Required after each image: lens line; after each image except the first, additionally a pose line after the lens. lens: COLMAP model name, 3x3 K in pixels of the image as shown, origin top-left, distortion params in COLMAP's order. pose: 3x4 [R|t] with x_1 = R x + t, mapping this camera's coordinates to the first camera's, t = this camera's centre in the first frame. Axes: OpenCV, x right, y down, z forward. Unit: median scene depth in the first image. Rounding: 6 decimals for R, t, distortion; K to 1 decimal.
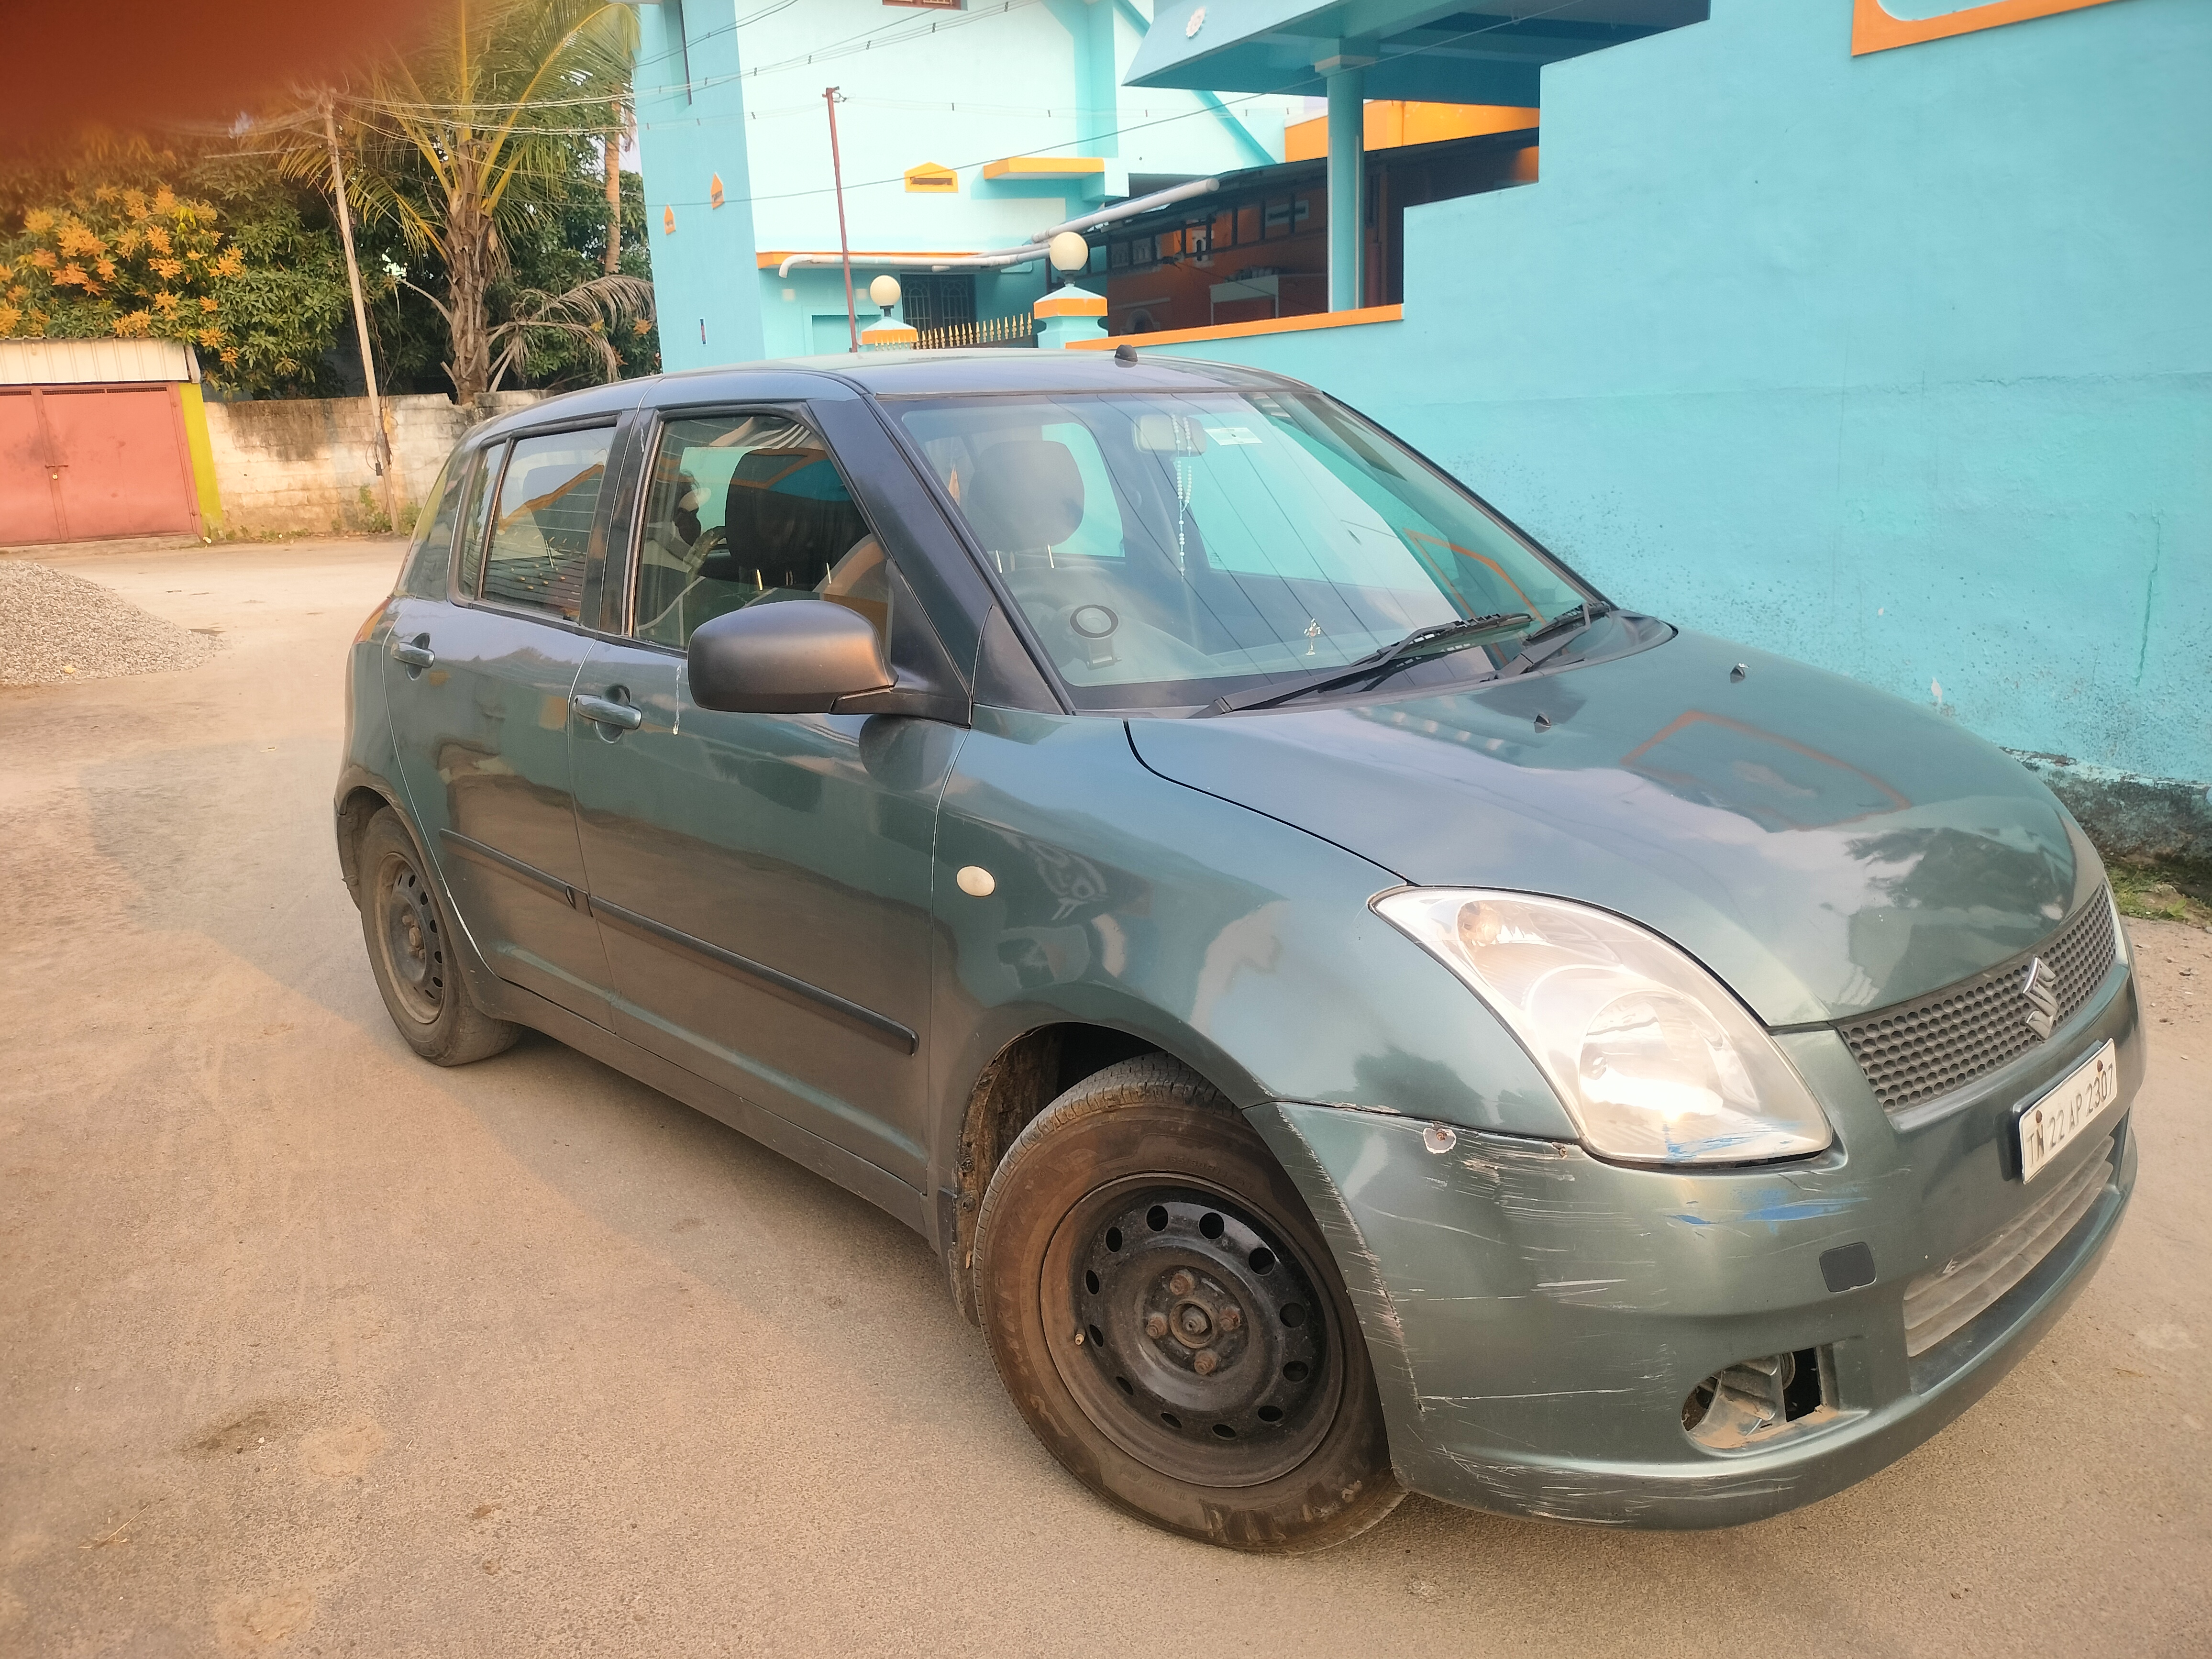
lens RADIAL K [[1687.5, 0, 1106.0], [0, 1687.5, 829.5], [0, 0, 1]] dist [0.078823, -0.040500]
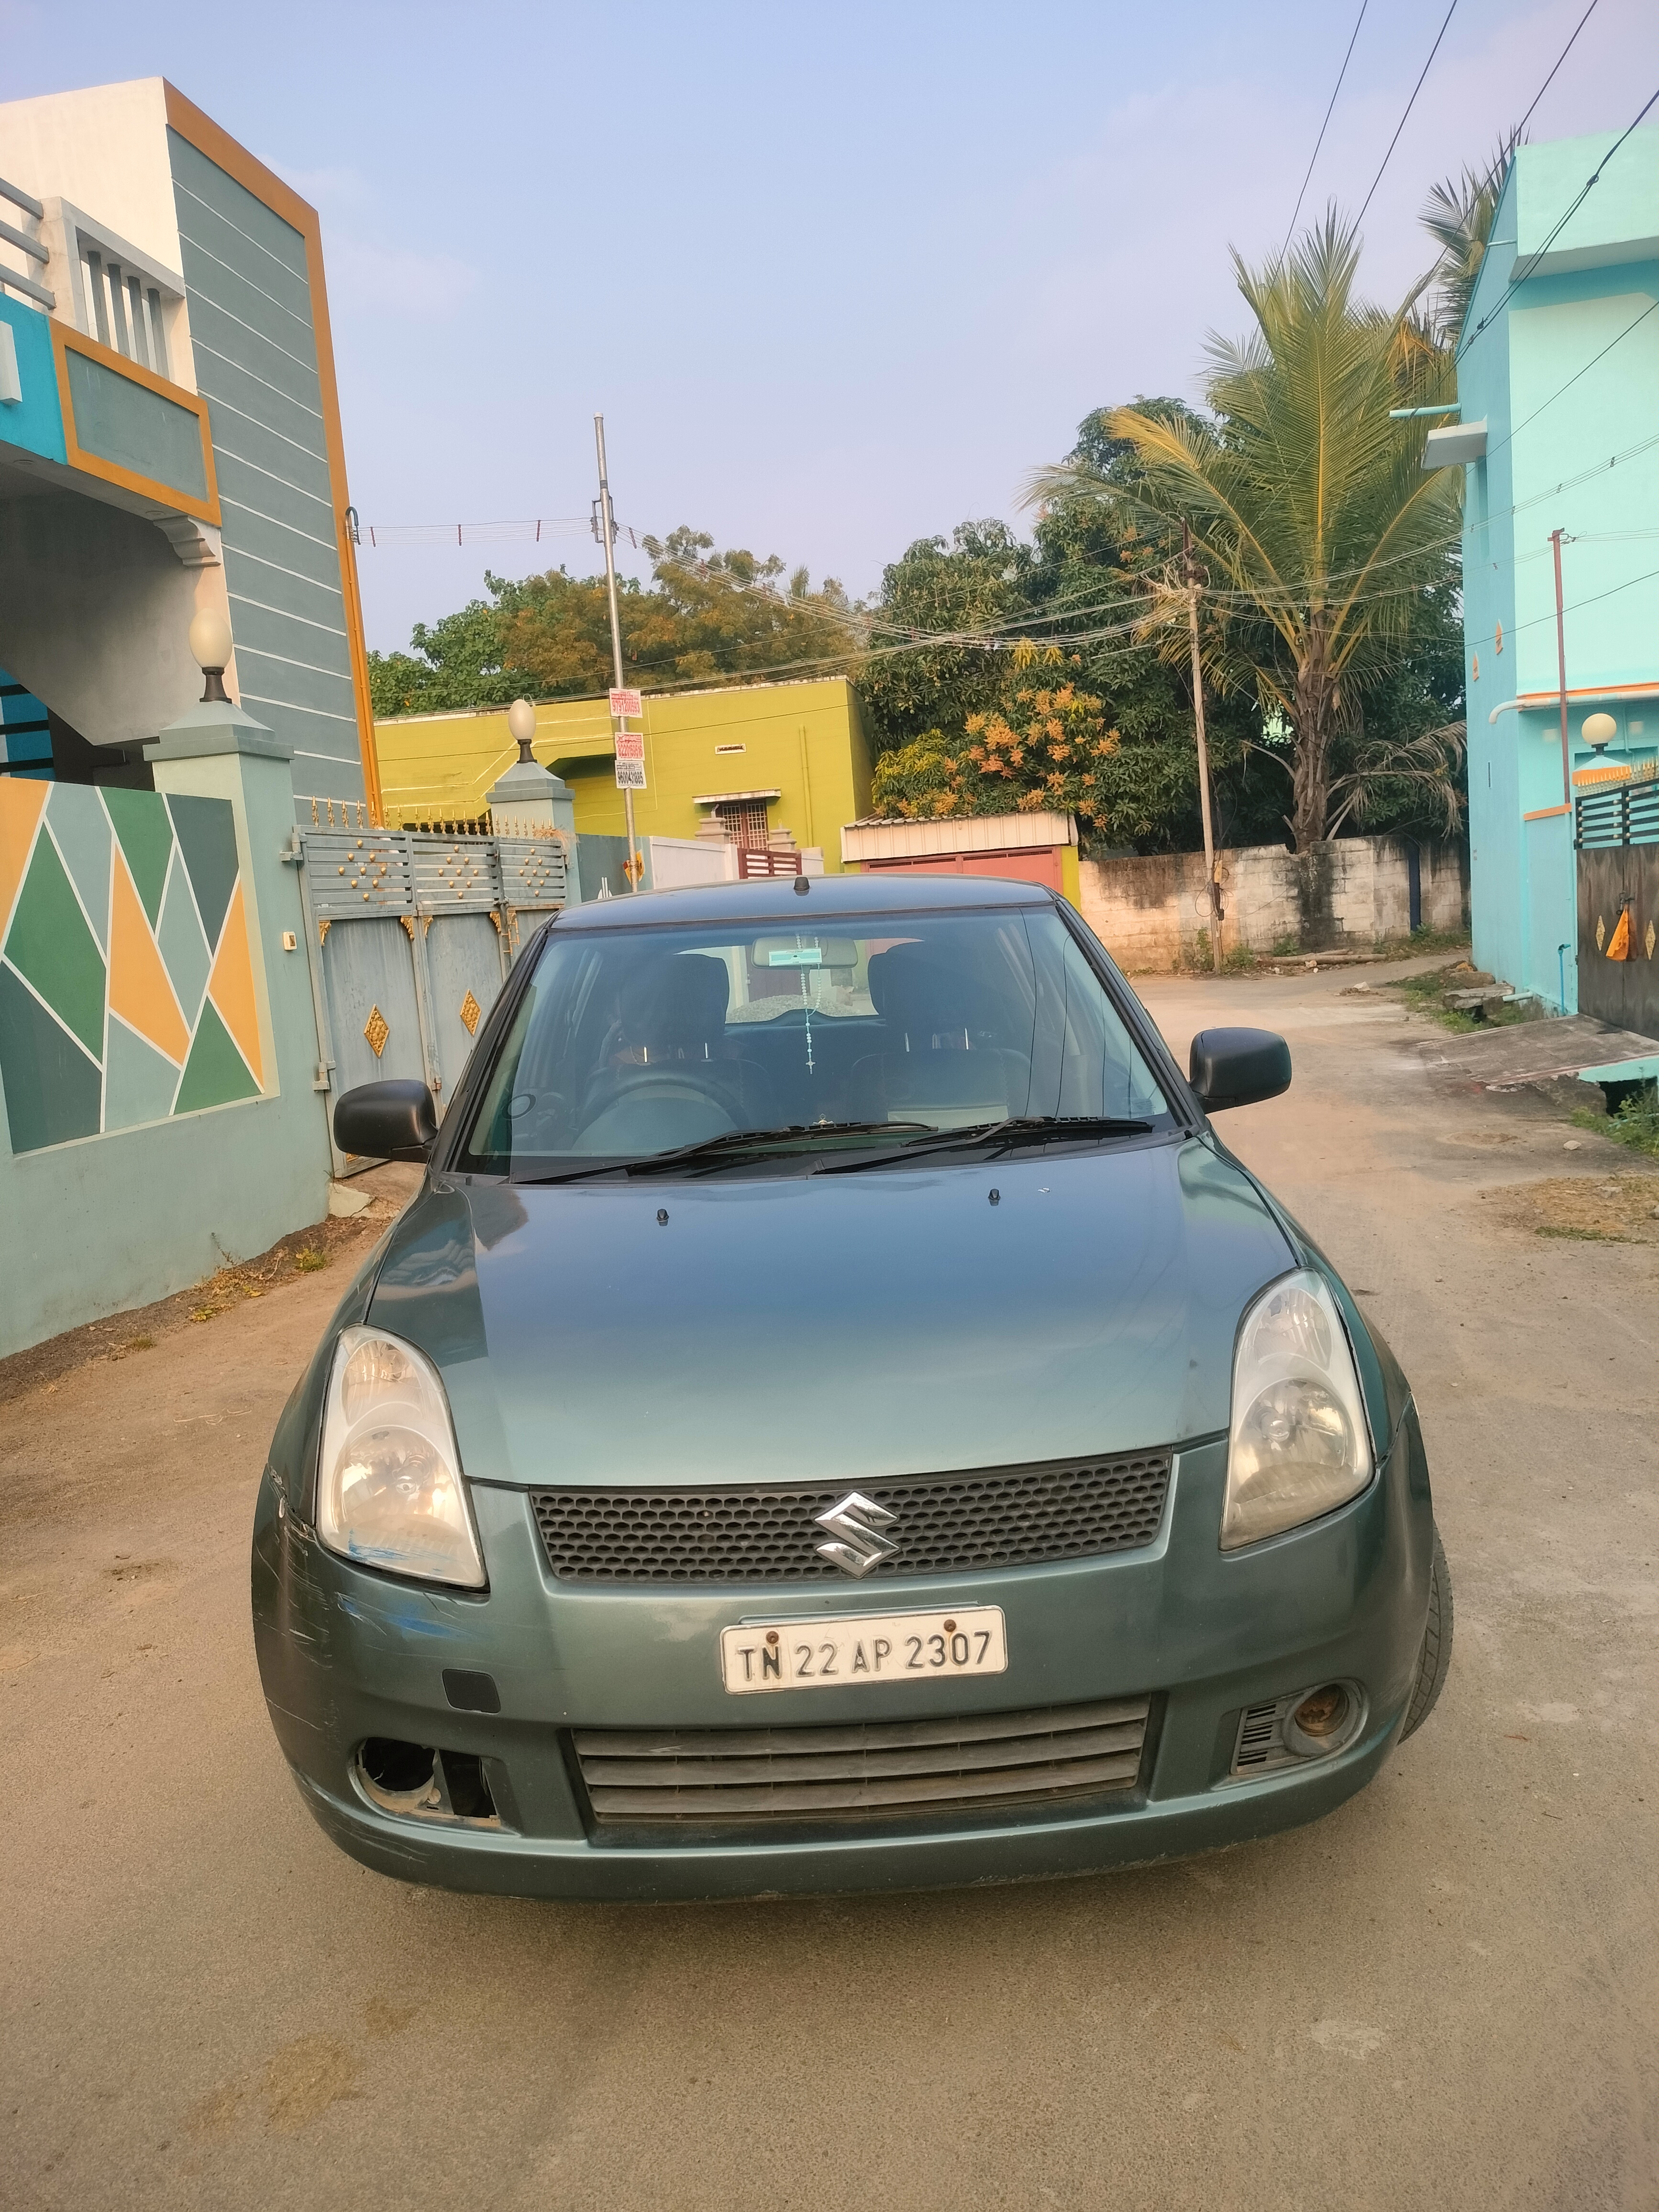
lens RADIAL K [[1653.3, 0, 830.6], [0, 1653.3, 1203.6], [0, 0, 1]] dist [0.095584, -0.127892]
pose [[0.771899, 0.109115, -0.626311, 0.121710], [-0.128368, 0.991620, 0.014551, -0.011627], [0.622650, 0.069166, 0.779437, 0.022354]]
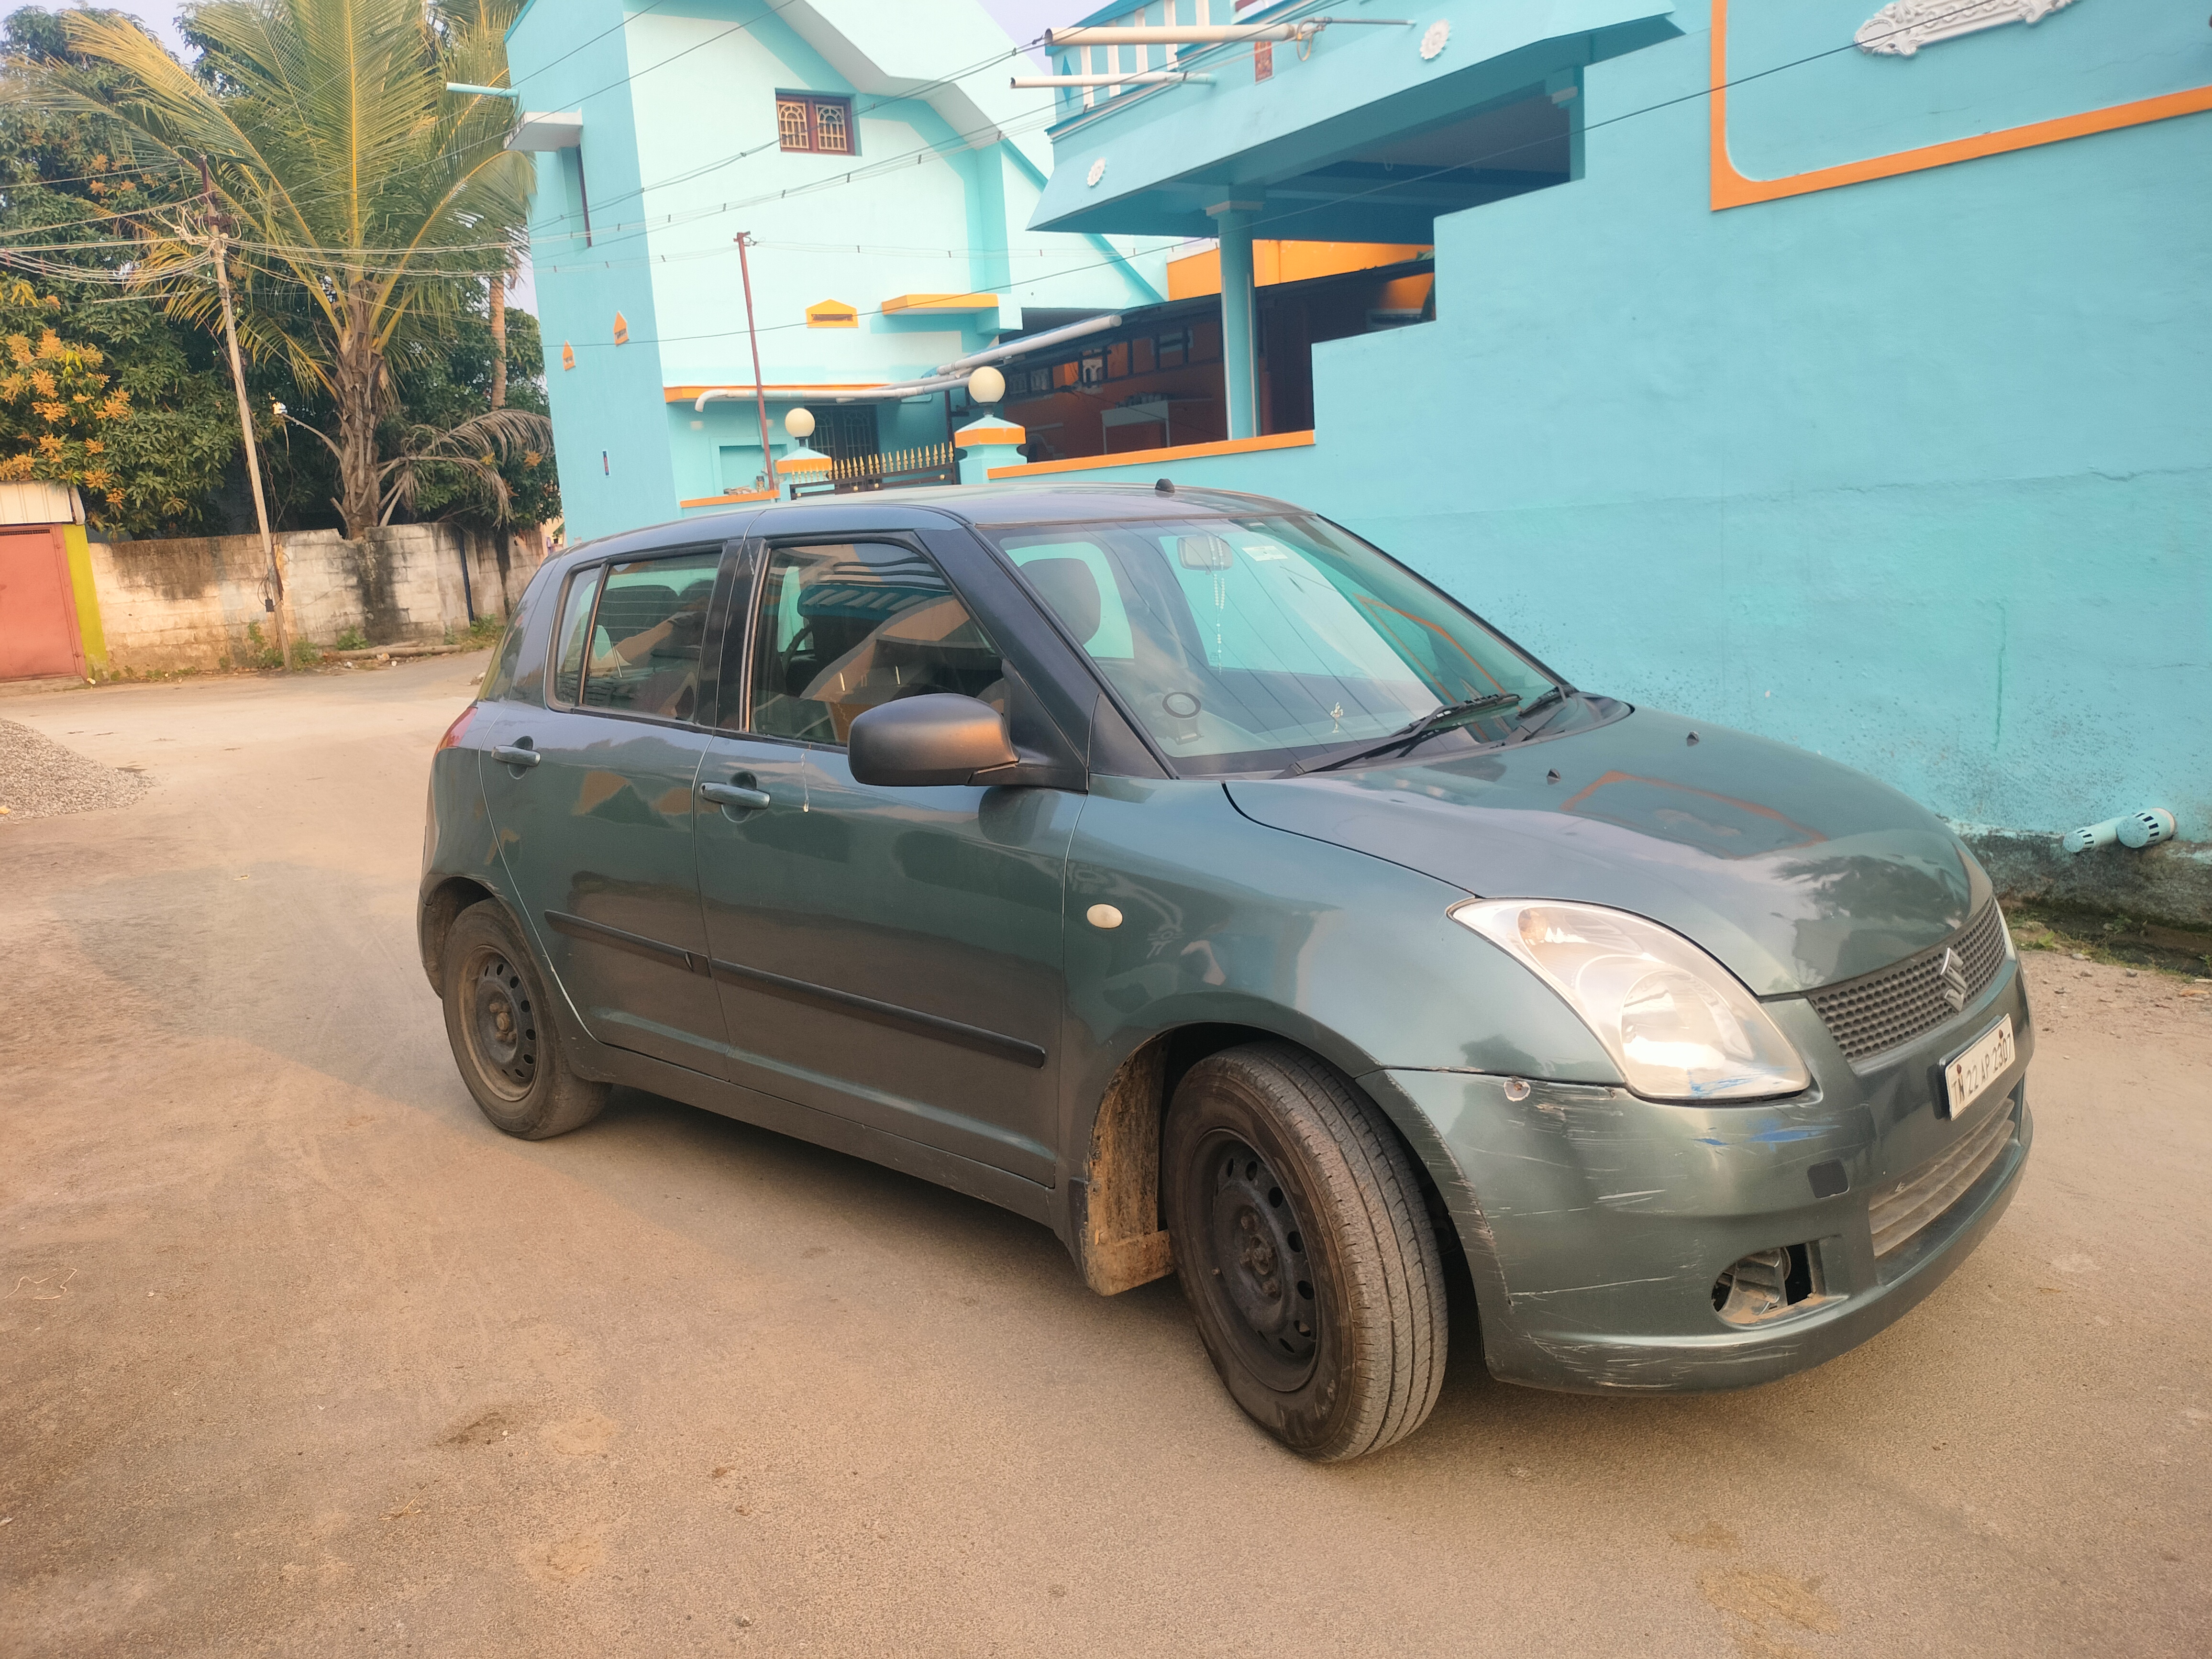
lens RADIAL K [[1683.4, 0, 1093.2], [0, 1683.4, 862.9], [0, 0, 1]] dist [0.094710, -0.053733]
pose [[0.997531, -0.035429, 0.060637, -0.017942], [0.038249, 0.998210, -0.045984, 0.005187], [-0.058899, 0.048190, 0.997100, -0.025138]]
